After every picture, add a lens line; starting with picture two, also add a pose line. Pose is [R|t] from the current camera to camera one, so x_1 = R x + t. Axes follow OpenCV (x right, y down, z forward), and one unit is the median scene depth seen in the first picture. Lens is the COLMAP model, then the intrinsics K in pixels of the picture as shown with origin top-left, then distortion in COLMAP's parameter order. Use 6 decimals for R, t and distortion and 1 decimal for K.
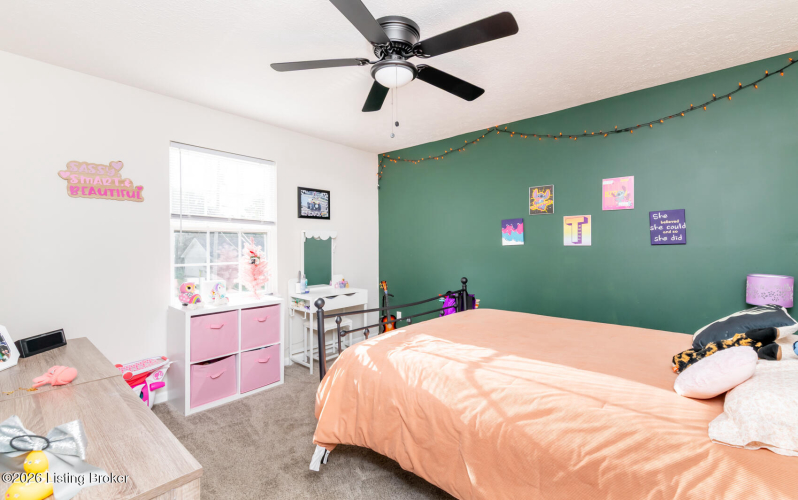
lens RADIAL K [[347.1, 0, 399.0], [0, 347.1, 250.0], [0, 0, 1]] dist [-0.001114, -0.000121]
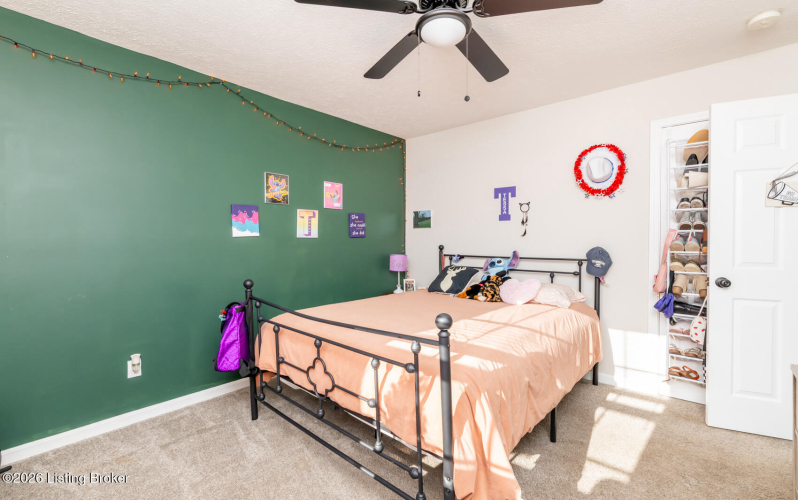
lens RADIAL K [[347.1, 0, 399.0], [0, 347.1, 250.0], [0, 0, 1]] dist [-0.001114, -0.000121]
pose [[0.011116, -0.025394, 0.999616, -0.565811], [0.011996, 0.999609, 0.025260, 0.001735], [-0.999866, 0.011711, 0.011417, 0.713041]]
